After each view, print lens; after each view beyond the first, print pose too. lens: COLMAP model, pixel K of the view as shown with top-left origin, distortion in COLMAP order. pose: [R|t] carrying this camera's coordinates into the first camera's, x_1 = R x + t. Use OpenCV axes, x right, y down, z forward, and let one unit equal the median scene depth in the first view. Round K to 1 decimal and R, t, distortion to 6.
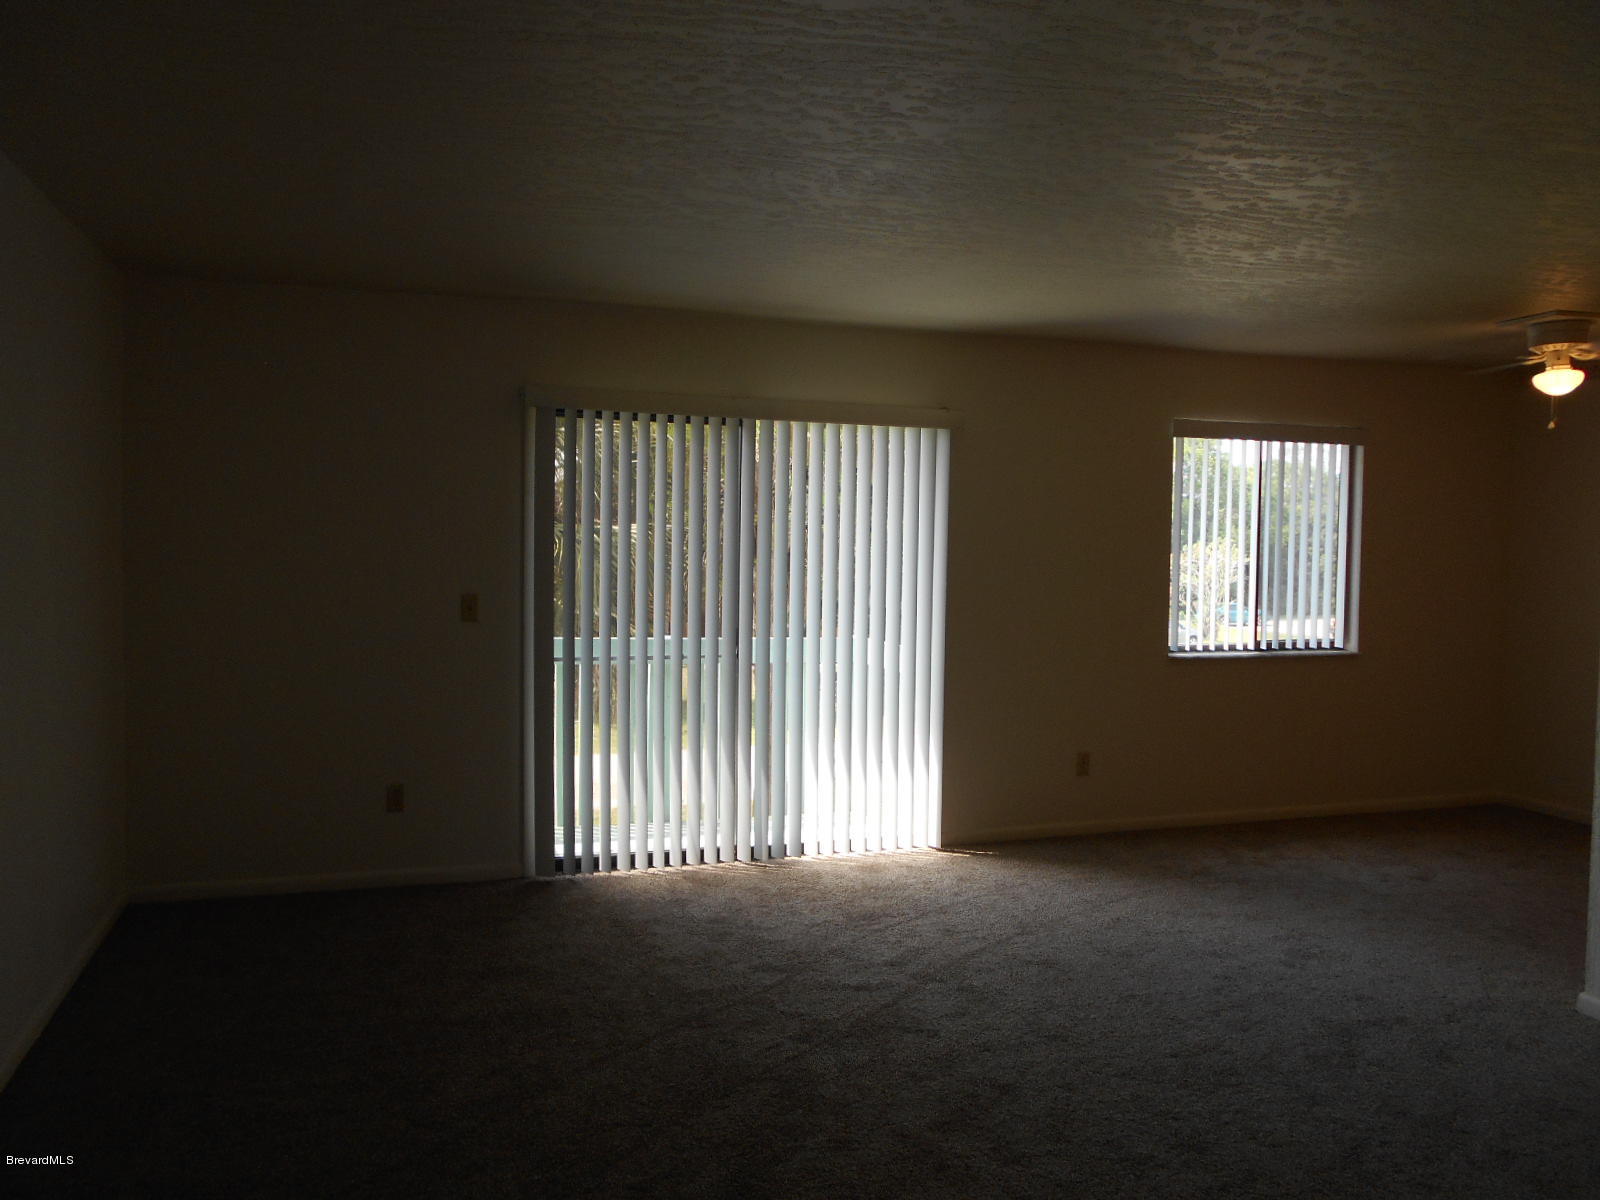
lens RADIAL K [[1235.2, 0, 800.0], [0, 1235.2, 600.0], [0, 0, 1]] dist [-0.003048, -0.001538]
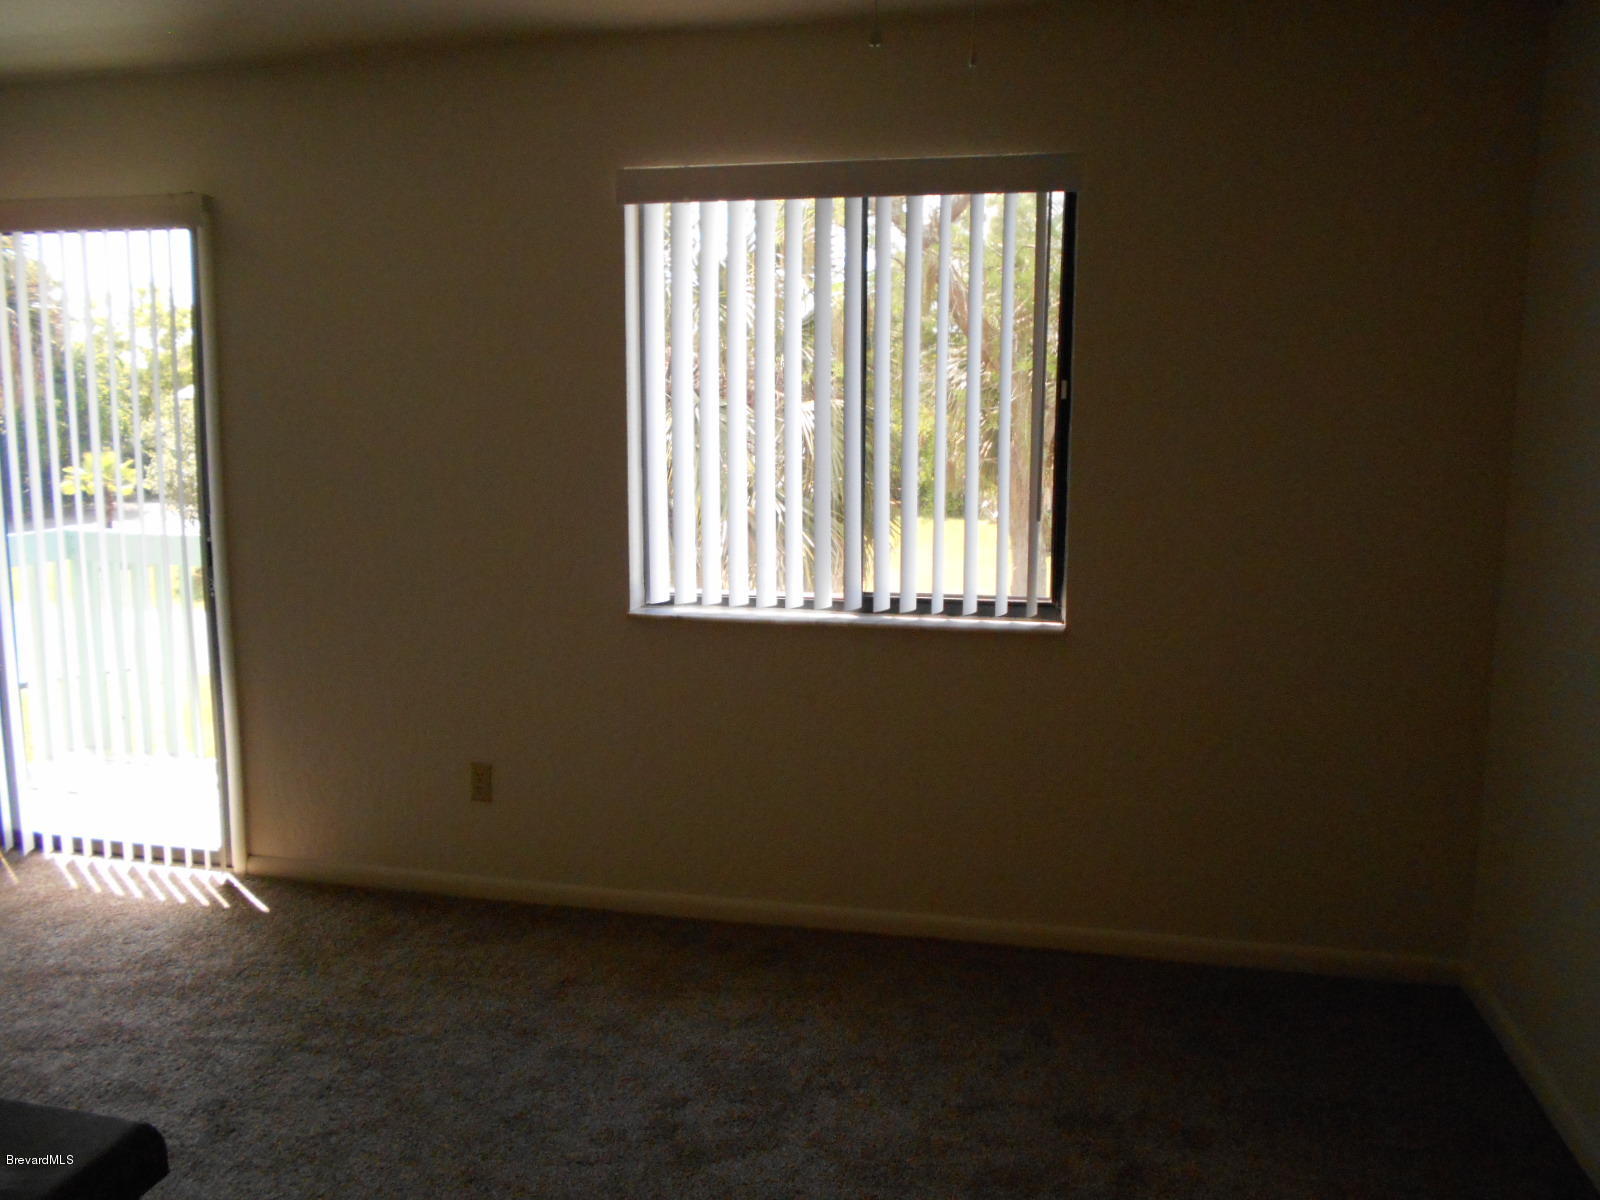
lens RADIAL K [[1235.2, 0, 800.0], [0, 1235.2, 600.0], [0, 0, 1]] dist [-0.003048, -0.001538]
pose [[0.861649, 0.065530, -0.503256, 0.628673], [-0.011022, 0.993811, 0.110534, -0.021139], [0.507385, -0.089695, 0.857039, 0.549728]]
